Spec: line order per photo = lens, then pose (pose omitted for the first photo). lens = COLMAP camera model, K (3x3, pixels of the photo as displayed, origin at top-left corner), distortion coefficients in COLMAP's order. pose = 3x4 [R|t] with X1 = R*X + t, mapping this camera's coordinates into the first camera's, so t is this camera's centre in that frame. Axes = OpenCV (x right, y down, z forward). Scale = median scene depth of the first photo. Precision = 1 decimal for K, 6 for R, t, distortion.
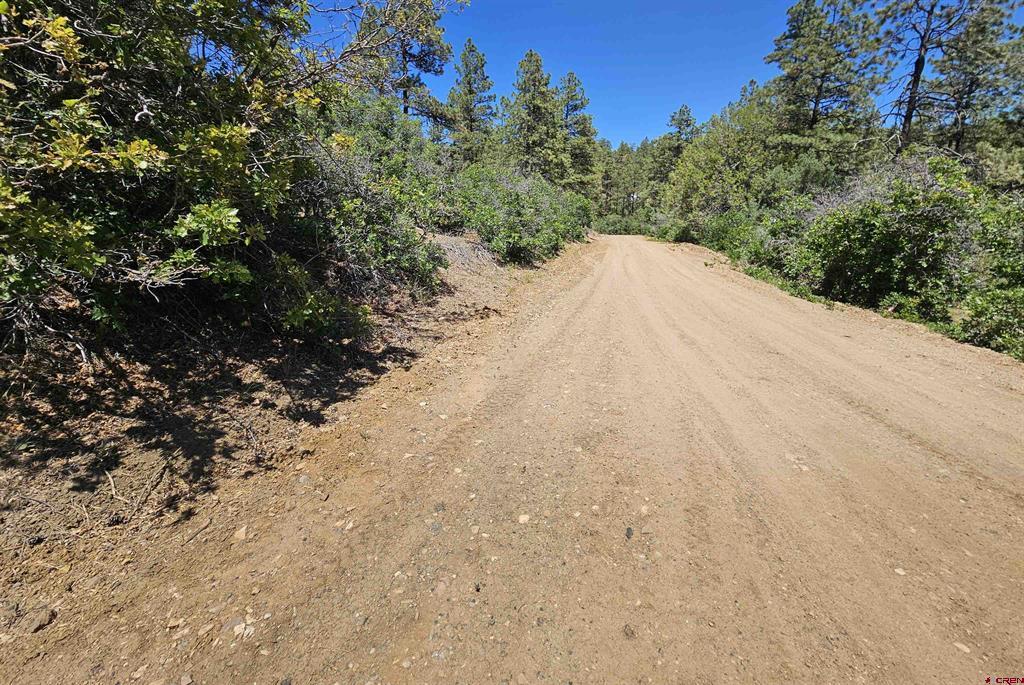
lens RADIAL K [[385.7, 0, 510.4], [0, 385.7, 341.6], [0, 0, 1]] dist [-0.000507, -0.000017]
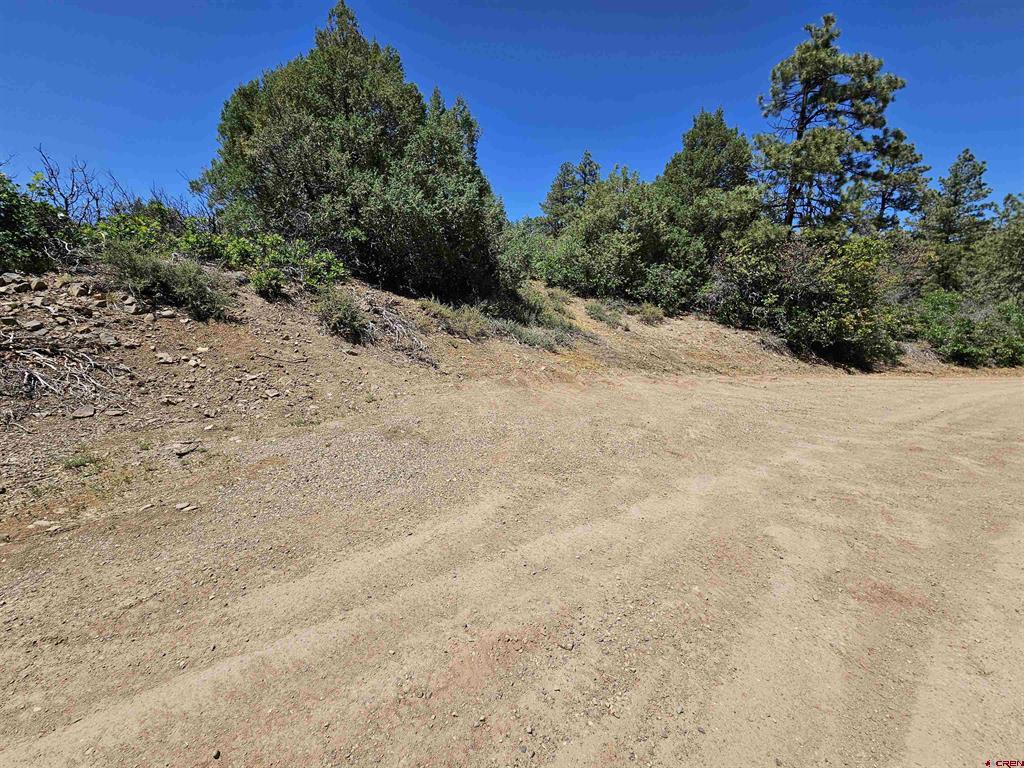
lens RADIAL K [[413.4, 0, 513.4], [0, 413.4, 380.5], [0, 0, 1]] dist [-0.003922, -0.000524]
pose [[0.638258, 0.160580, -0.752888, 0.128334], [-0.269356, 0.962766, -0.023002, 0.379103], [0.721162, 0.217476, 0.657746, -1.343843]]
